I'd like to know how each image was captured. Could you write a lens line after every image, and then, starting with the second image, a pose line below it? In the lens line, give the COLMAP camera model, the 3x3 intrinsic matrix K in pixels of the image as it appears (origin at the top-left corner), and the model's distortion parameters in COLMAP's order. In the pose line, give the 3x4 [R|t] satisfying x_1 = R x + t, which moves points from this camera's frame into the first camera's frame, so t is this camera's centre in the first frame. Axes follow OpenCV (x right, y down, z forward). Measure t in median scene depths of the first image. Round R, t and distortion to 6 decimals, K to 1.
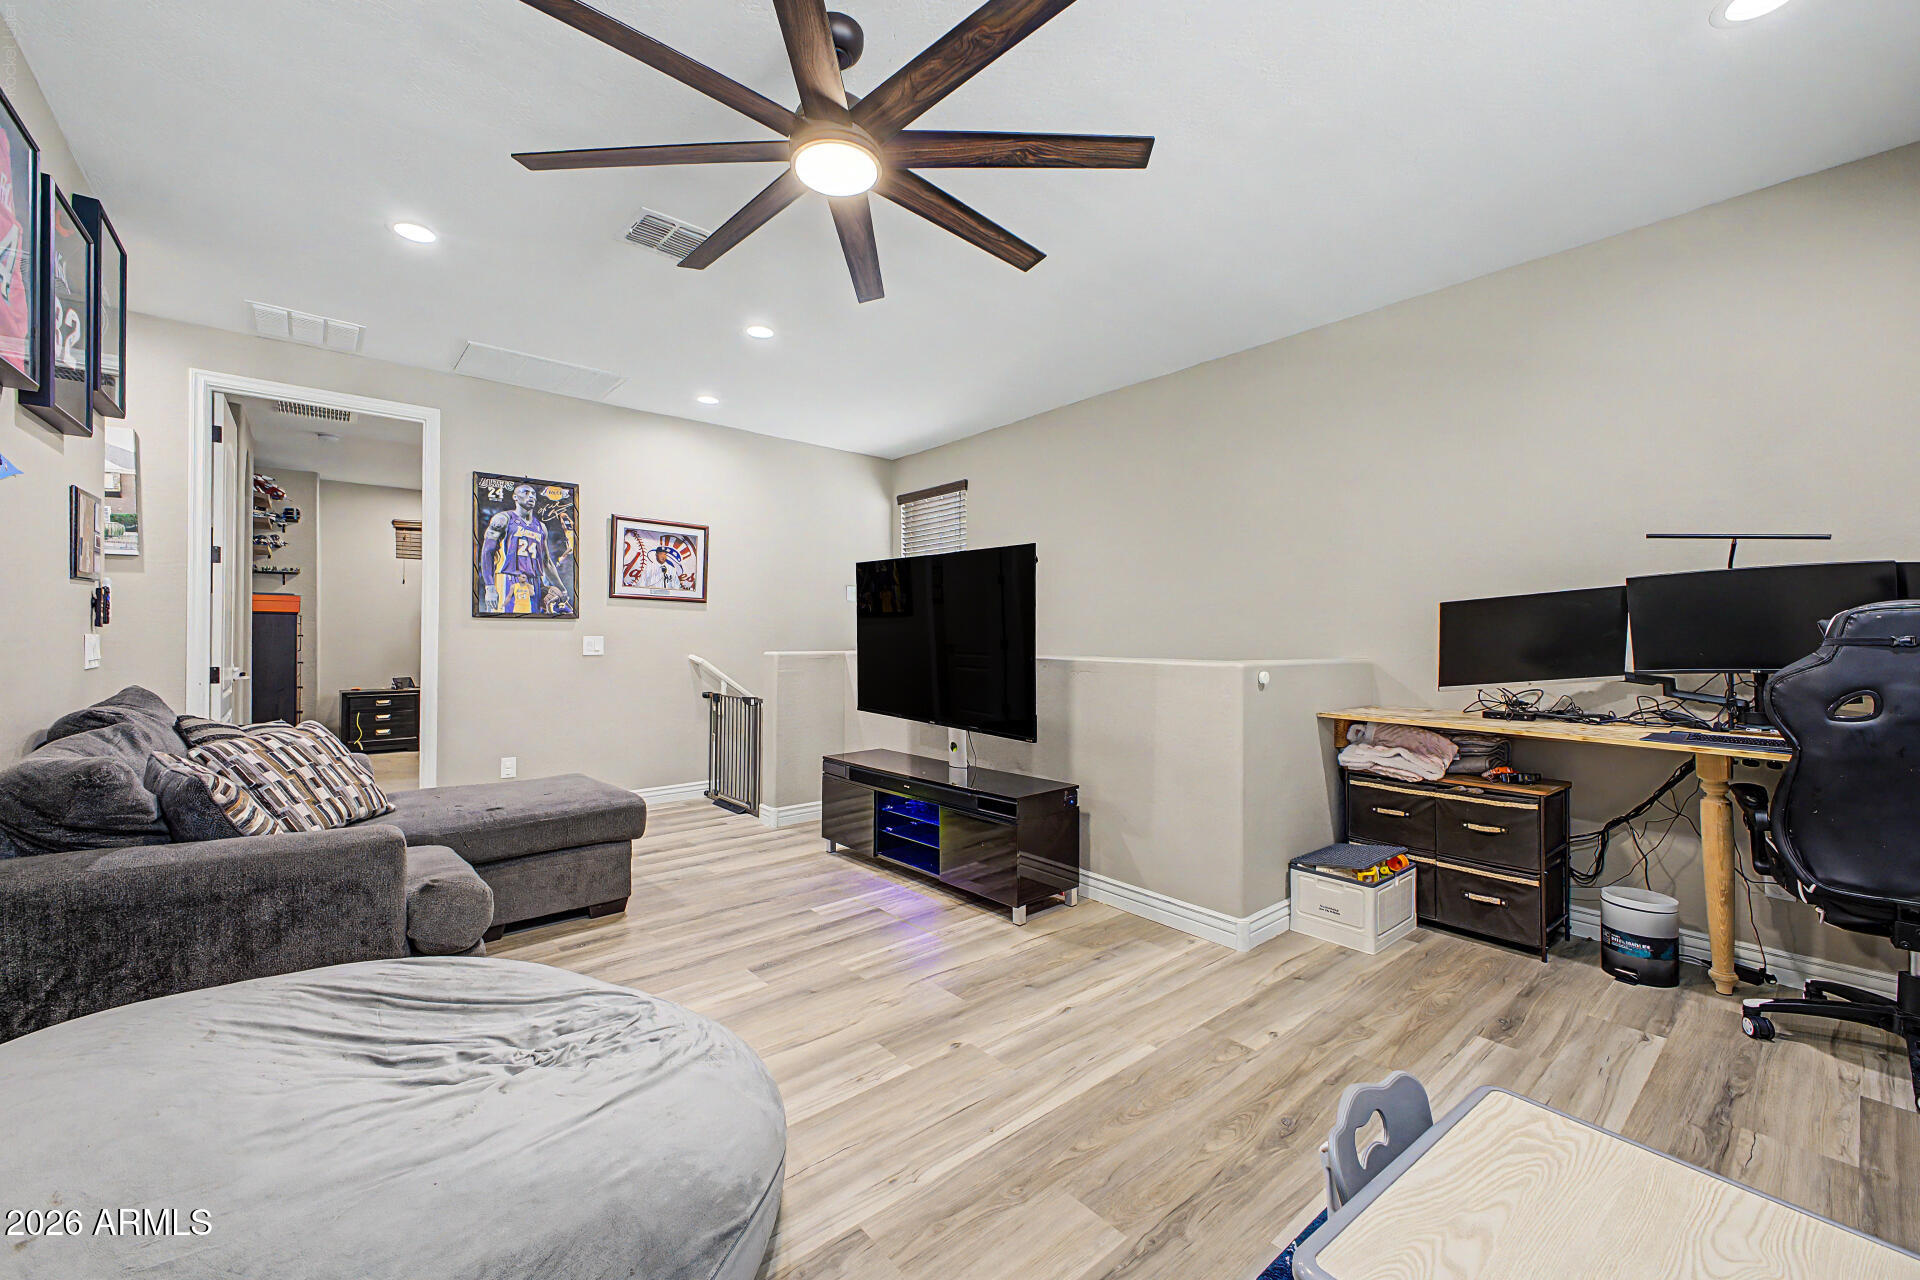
lens RADIAL K [[760.8, 0, 959.0], [0, 760.8, 632.0], [0, 0, 1]] dist [0.012718, -0.000228]
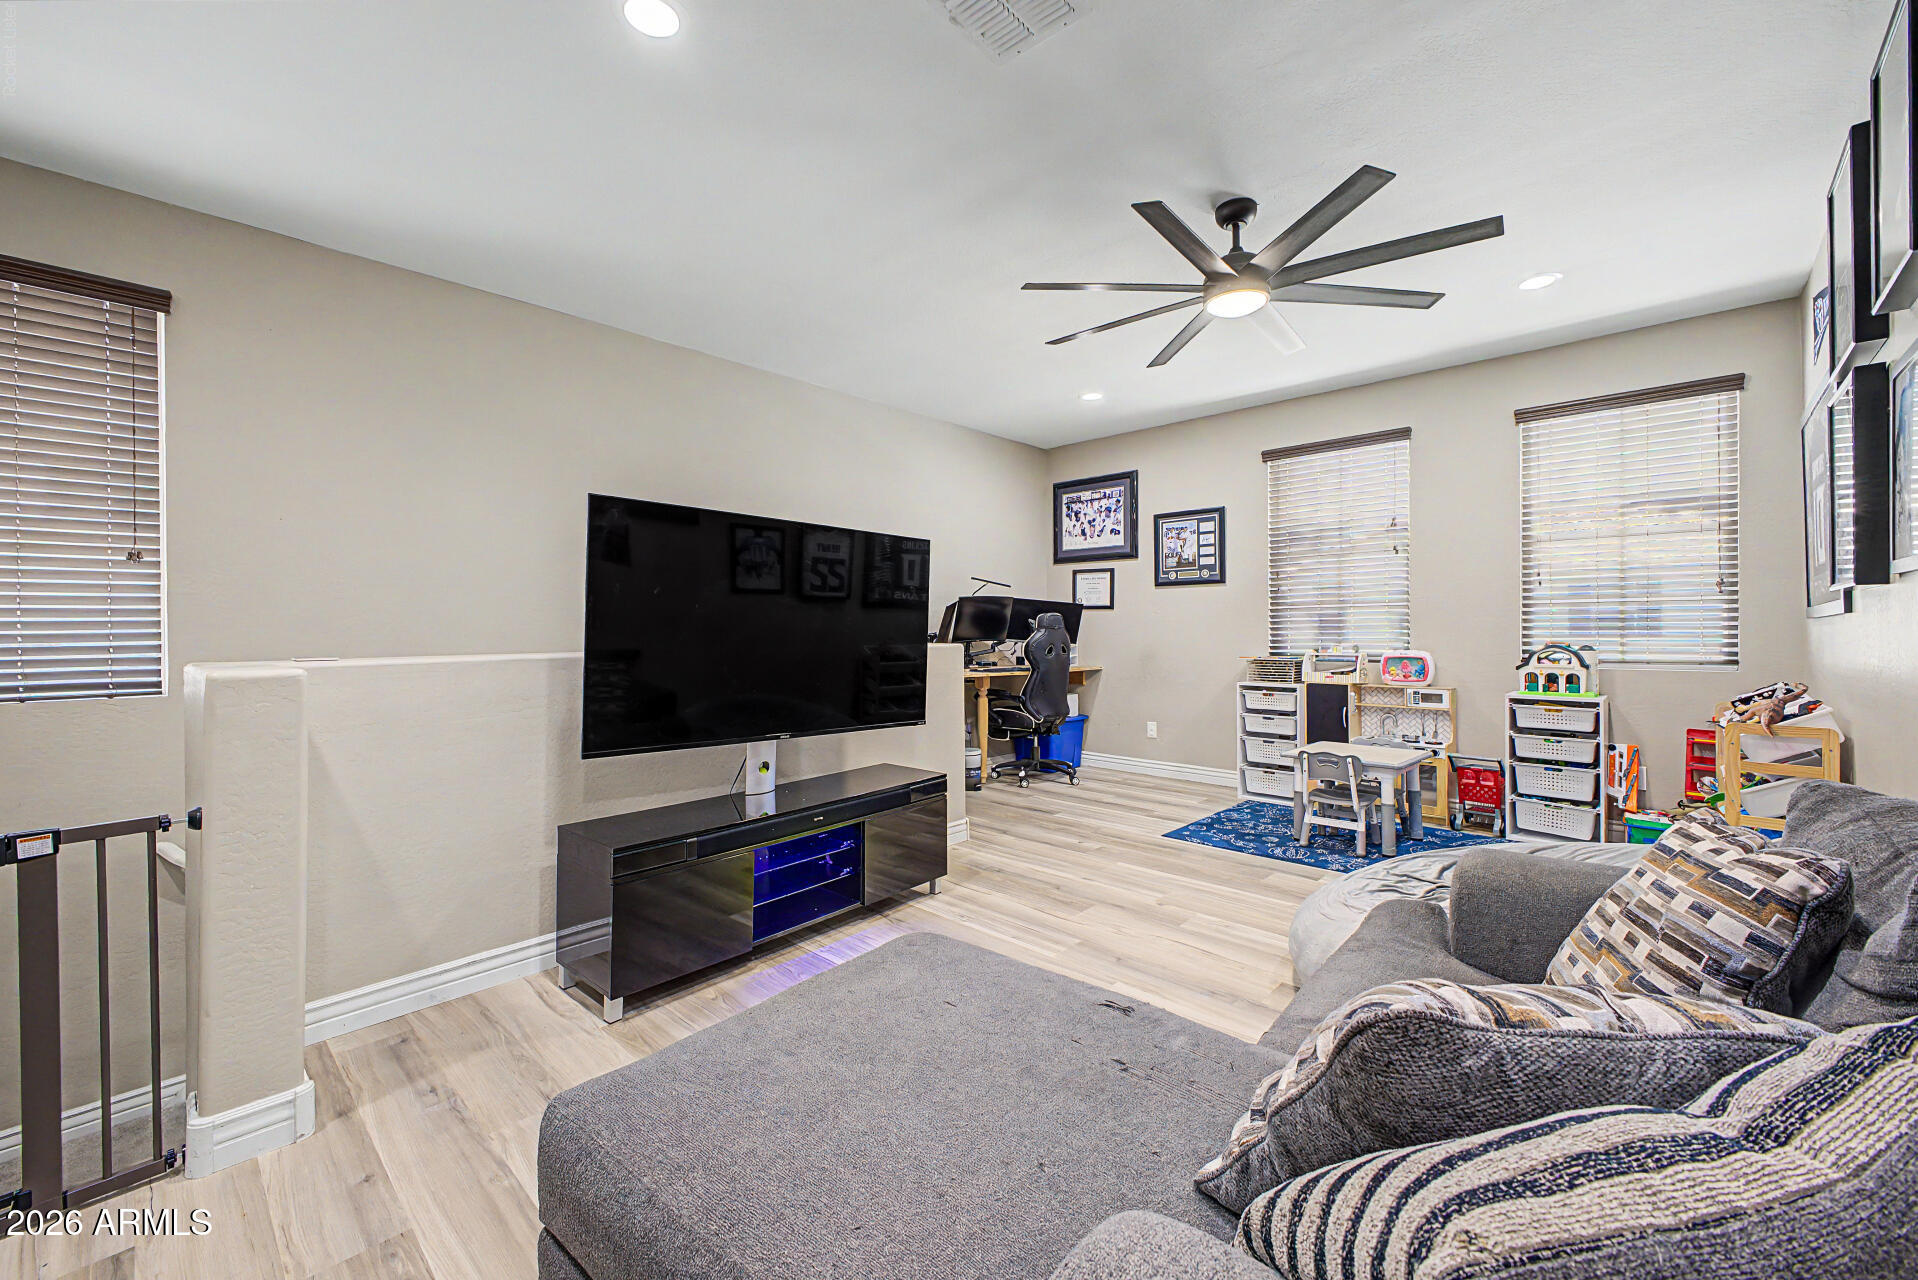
lens RADIAL K [[760.0, 0, 958.0], [0, 760.0, 632.0], [0, 0, 1]] dist [0.012718, -0.000228]
pose [[-0.111866, -0.009192, 0.993681, -1.053393], [-0.004541, 0.999952, 0.008738, 0.004856], [-0.993713, -0.003534, -0.111902, 1.158497]]
